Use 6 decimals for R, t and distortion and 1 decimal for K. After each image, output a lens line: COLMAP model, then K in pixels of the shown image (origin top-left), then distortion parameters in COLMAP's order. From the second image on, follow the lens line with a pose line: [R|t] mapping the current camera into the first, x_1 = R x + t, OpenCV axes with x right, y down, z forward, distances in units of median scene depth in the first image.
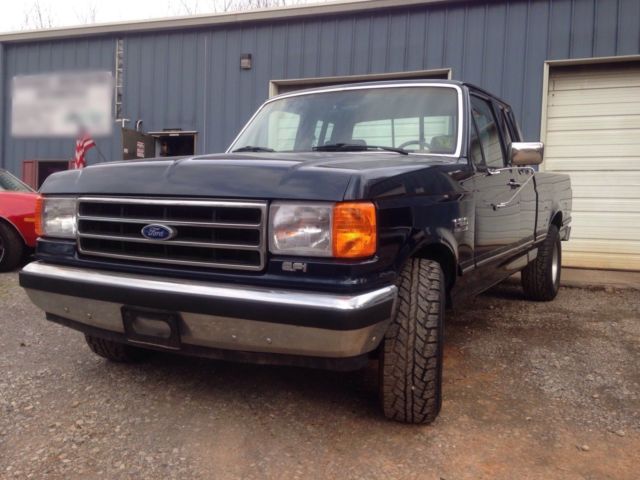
lens RADIAL K [[582.5, 0, 320.0], [0, 582.5, 240.0], [0, 0, 1]] dist [0.173027, -0.240275]
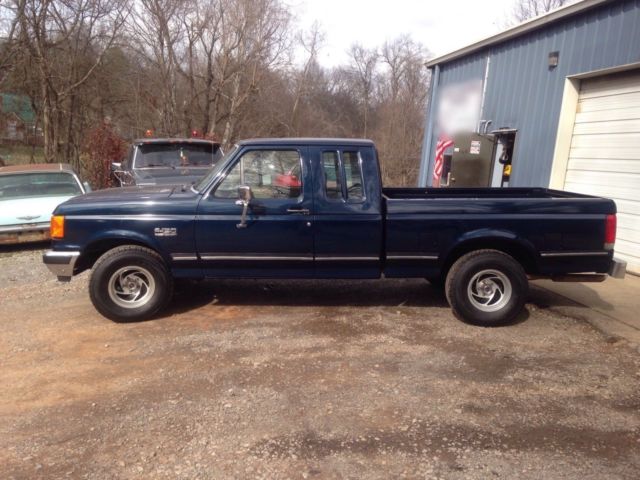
lens RADIAL K [[582.5, 0, 320.0], [0, 582.5, 240.0], [0, 0, 1]] dist [0.173027, -0.240275]
pose [[0.497971, 0.132579, -0.856999, 2.256817], [-0.083888, 0.990974, 0.104561, -0.258164], [0.863127, 0.019824, 0.504598, 0.532164]]
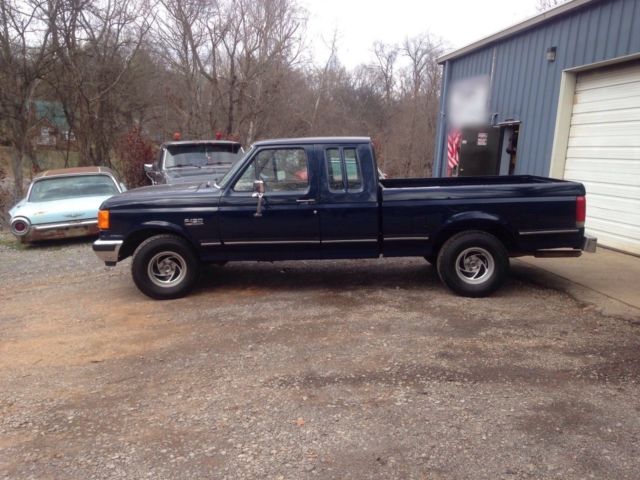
lens RADIAL K [[582.5, 0, 320.0], [0, 582.5, 240.0], [0, 0, 1]] dist [0.173027, -0.240275]
pose [[0.461367, 0.126741, -0.878110, 2.574718], [-0.054610, 0.991924, 0.114475, -0.255235], [0.885527, -0.004861, 0.464562, 0.444790]]
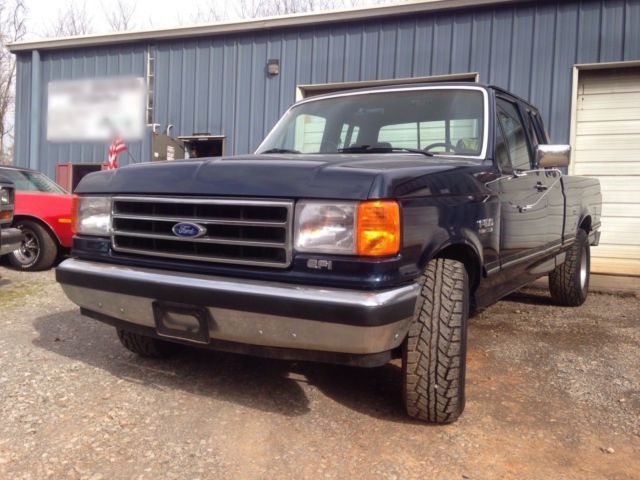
lens RADIAL K [[582.5, 0, 320.0], [0, 582.5, 240.0], [0, 0, 1]] dist [0.173027, -0.240275]
pose [[0.999037, 0.008371, -0.043062, 0.000828], [-0.008748, 0.999925, -0.008593, 0.009800], [0.042987, 0.008962, 0.999035, -0.018696]]
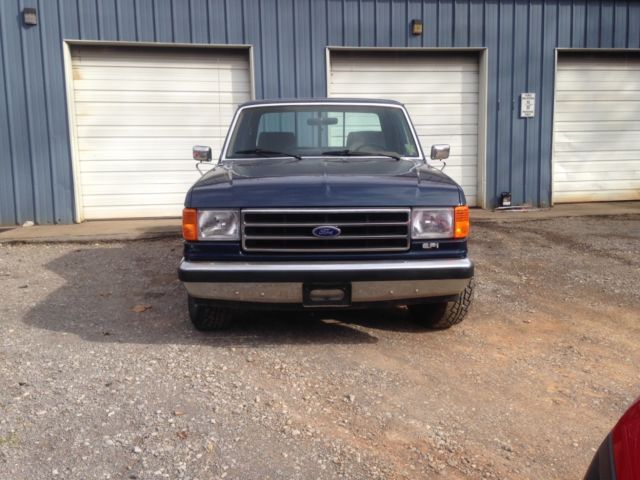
lens RADIAL K [[582.5, 0, 320.0], [0, 582.5, 240.0], [0, 0, 1]] dist [0.173027, -0.240275]
pose [[0.857951, -0.111950, 0.501386, -0.932093], [0.059866, 0.991105, 0.118854, -0.152442], [-0.510232, -0.071955, 0.857022, -0.228603]]
